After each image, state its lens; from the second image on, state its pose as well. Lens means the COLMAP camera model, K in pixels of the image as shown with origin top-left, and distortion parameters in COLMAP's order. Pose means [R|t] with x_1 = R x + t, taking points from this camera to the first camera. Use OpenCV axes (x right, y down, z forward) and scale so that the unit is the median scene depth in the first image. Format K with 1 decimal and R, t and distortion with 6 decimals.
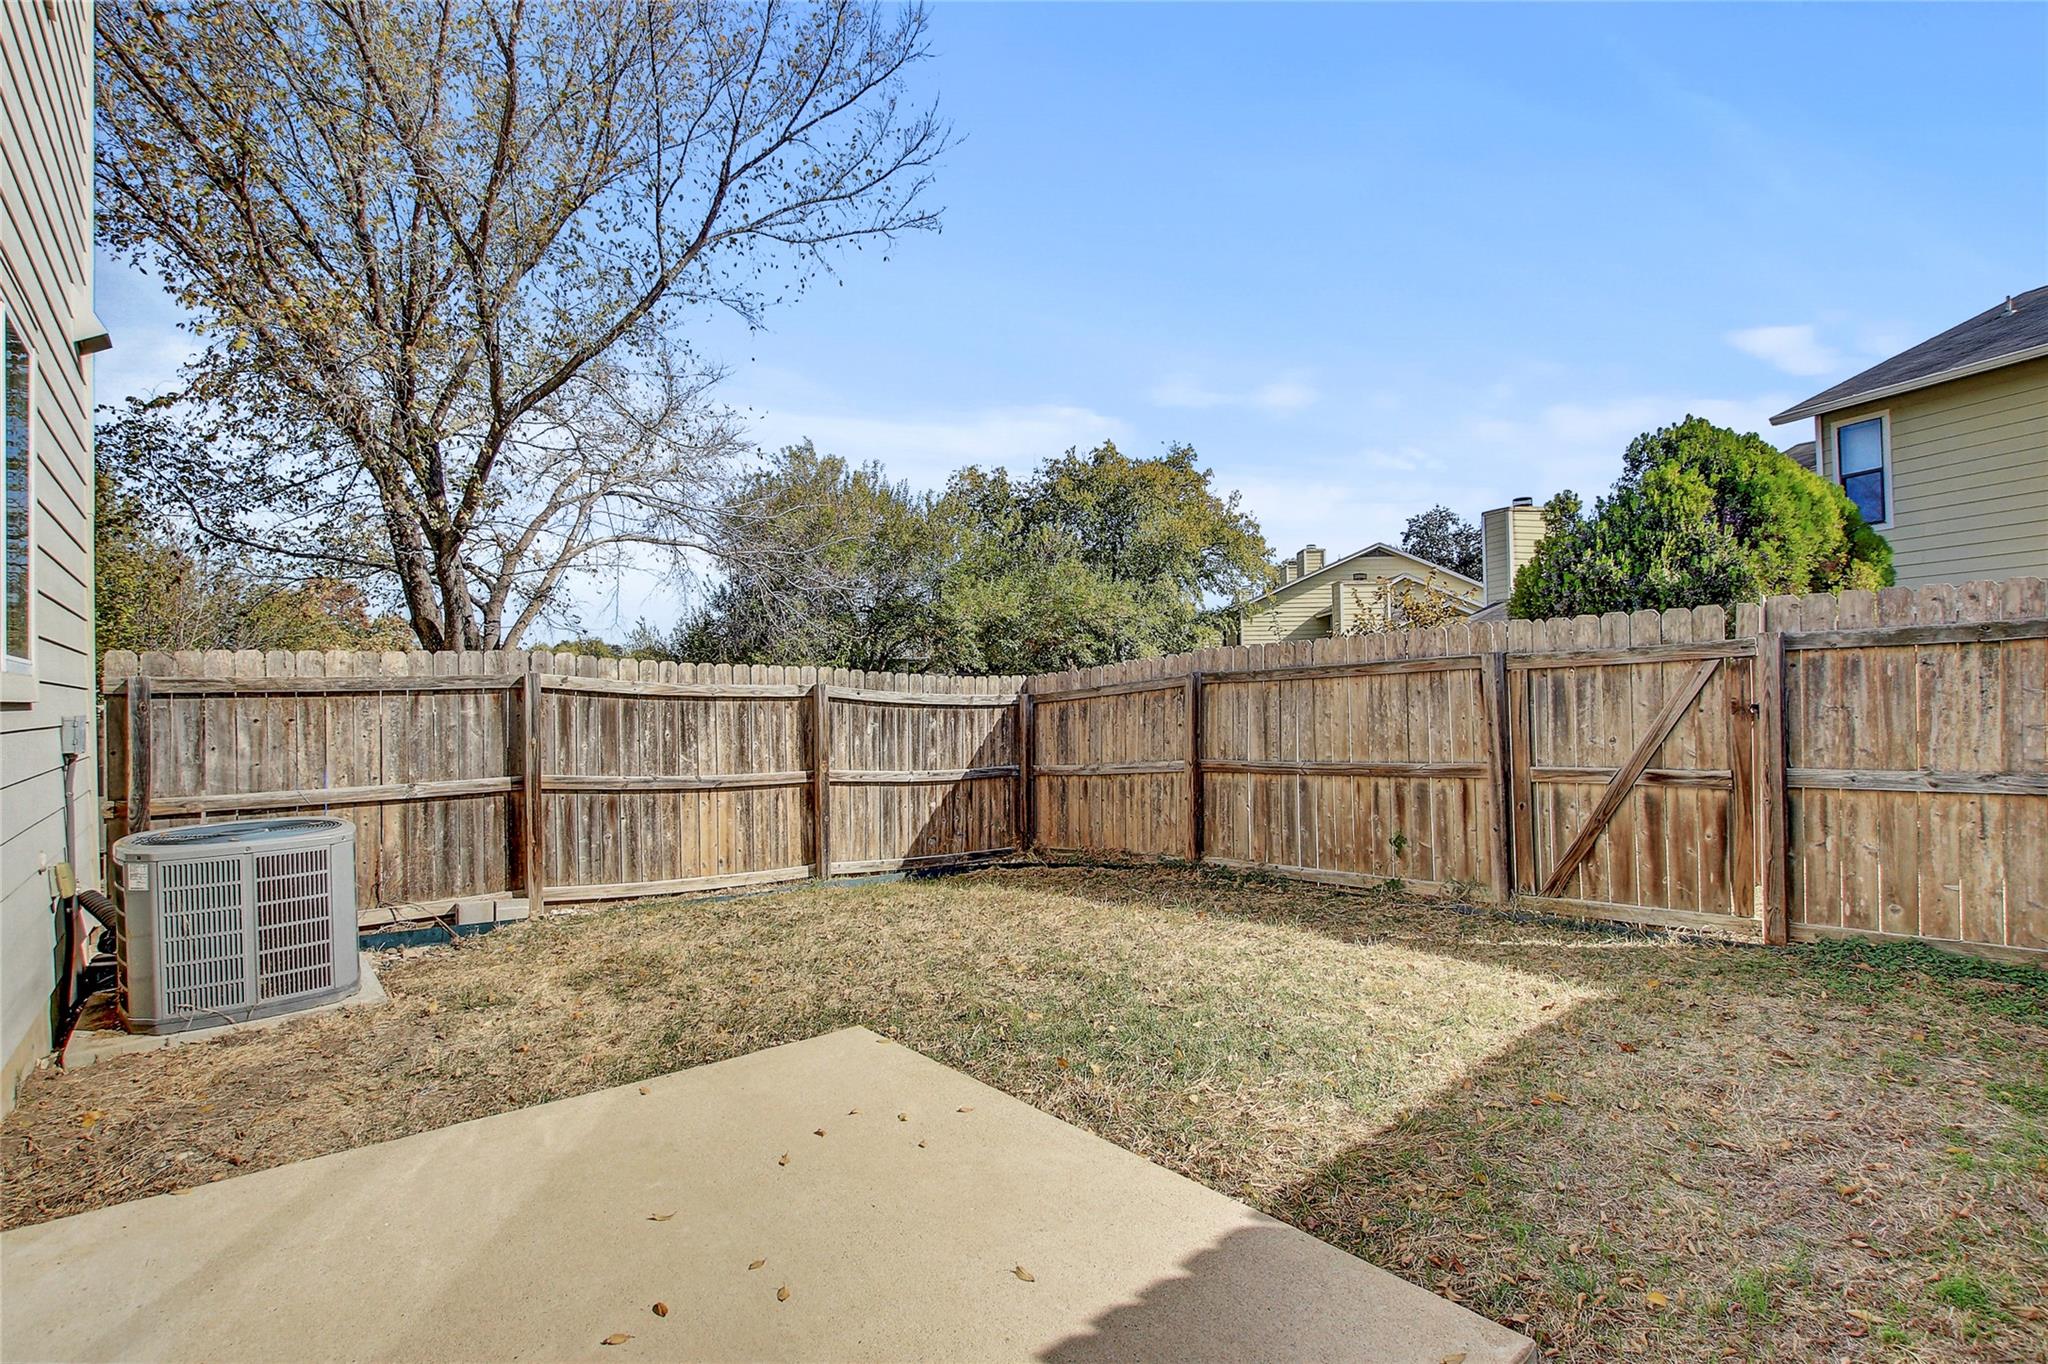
lens RADIAL K [[960.9, 0, 1087.0], [0, 960.9, 679.9], [0, 0, 1]] dist [-0.036188, 0.005769]
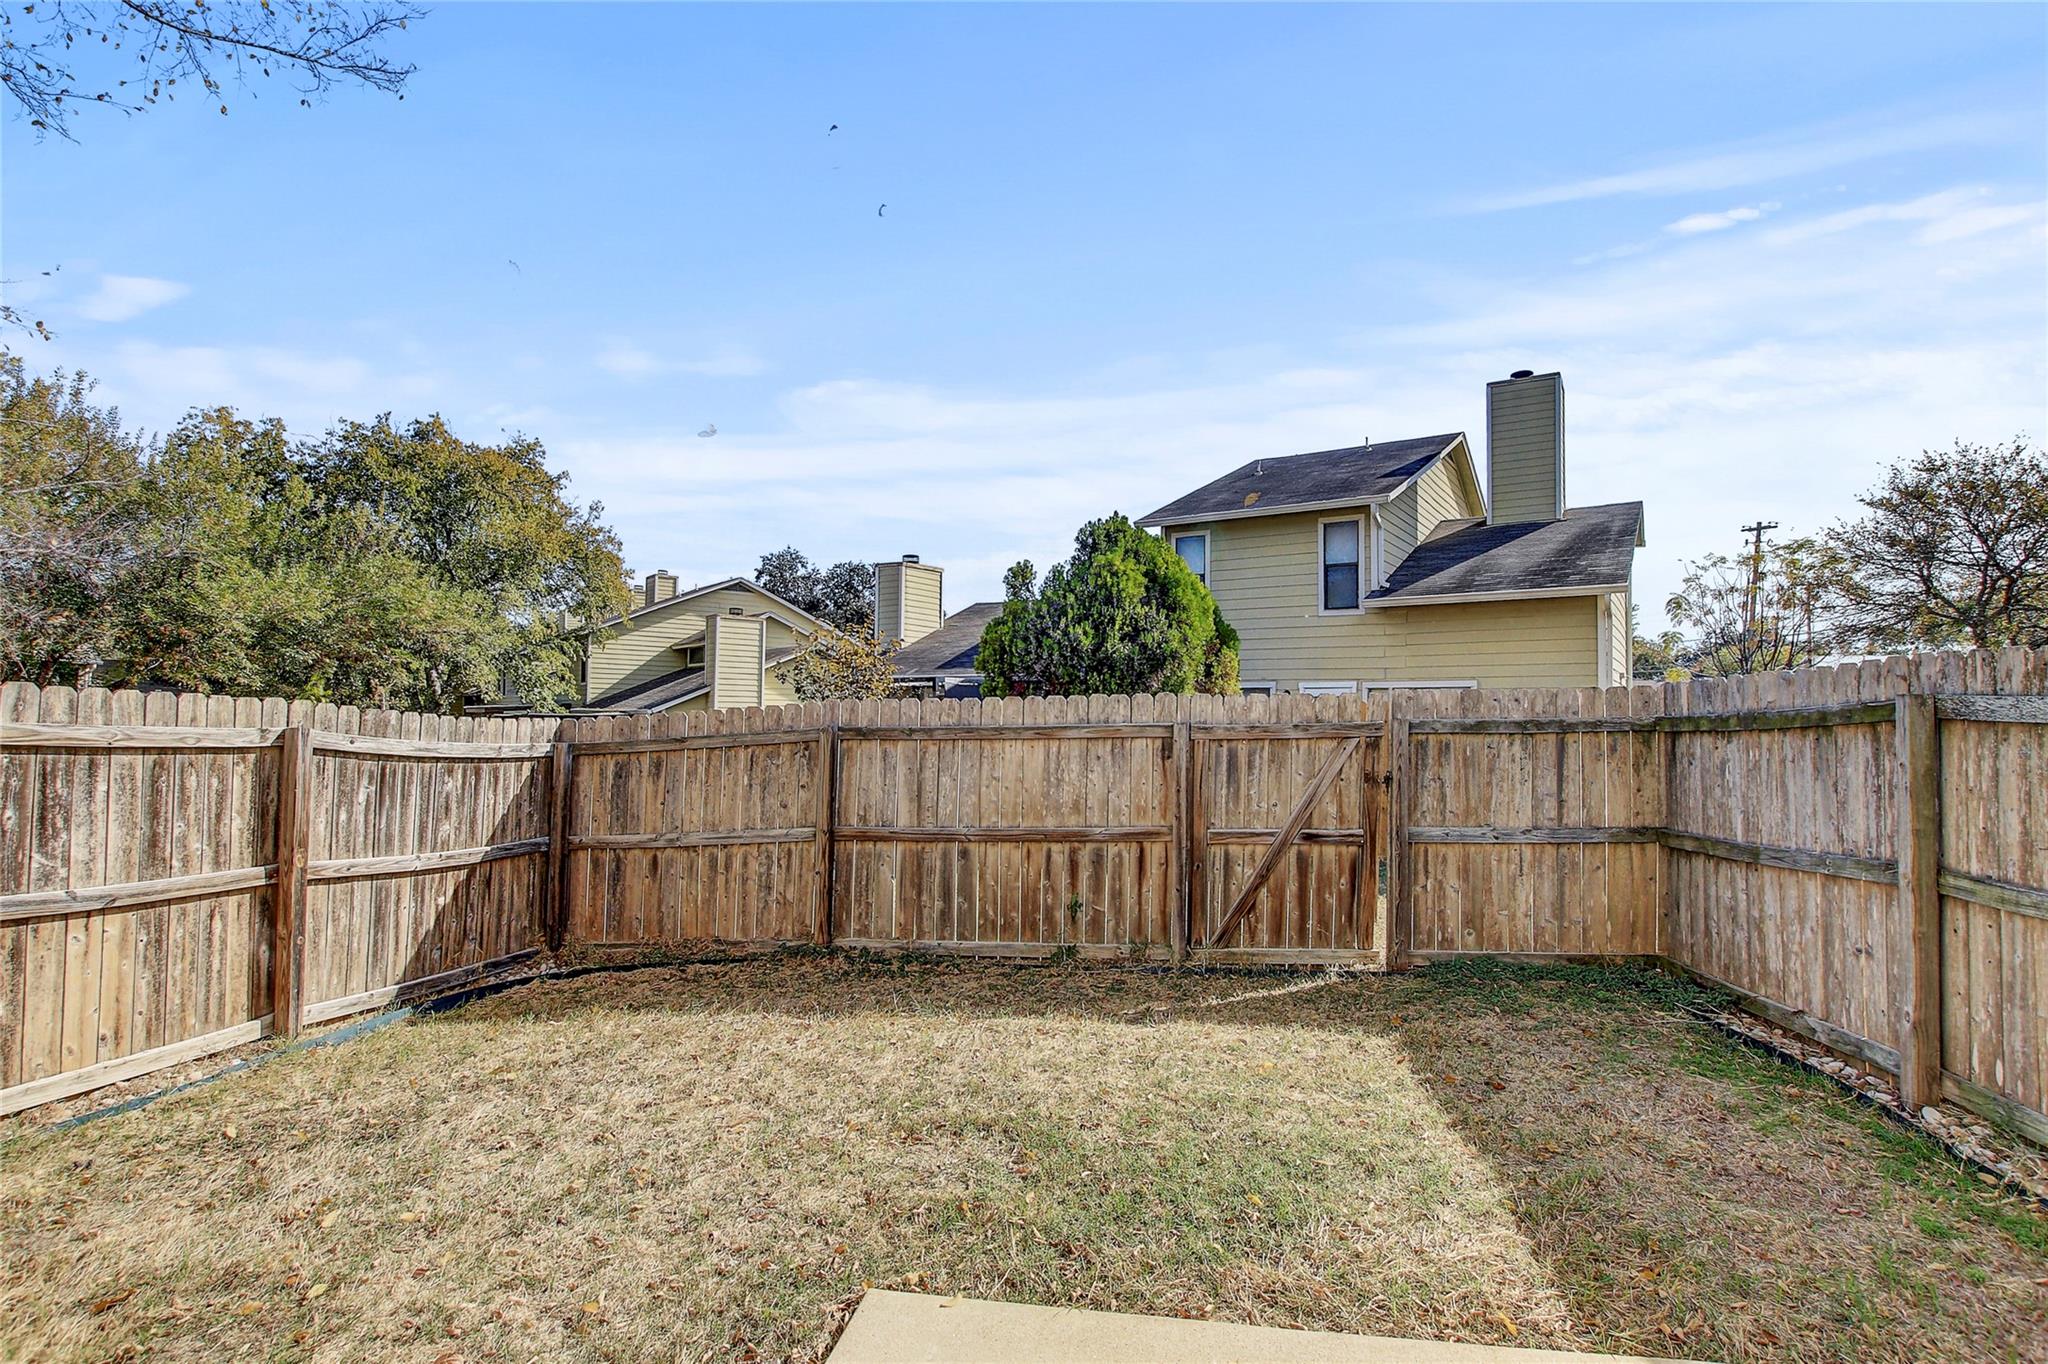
lens RADIAL K [[960.9, 0, 1048.3], [0, 960.9, 687.3], [0, 0, 1]] dist [-0.036188, 0.005769]
pose [[0.776814, 0.054088, 0.627403, -0.296254], [-0.036902, 0.998502, -0.040390, -0.015902], [-0.628648, 0.008224, 0.777646, 0.211537]]
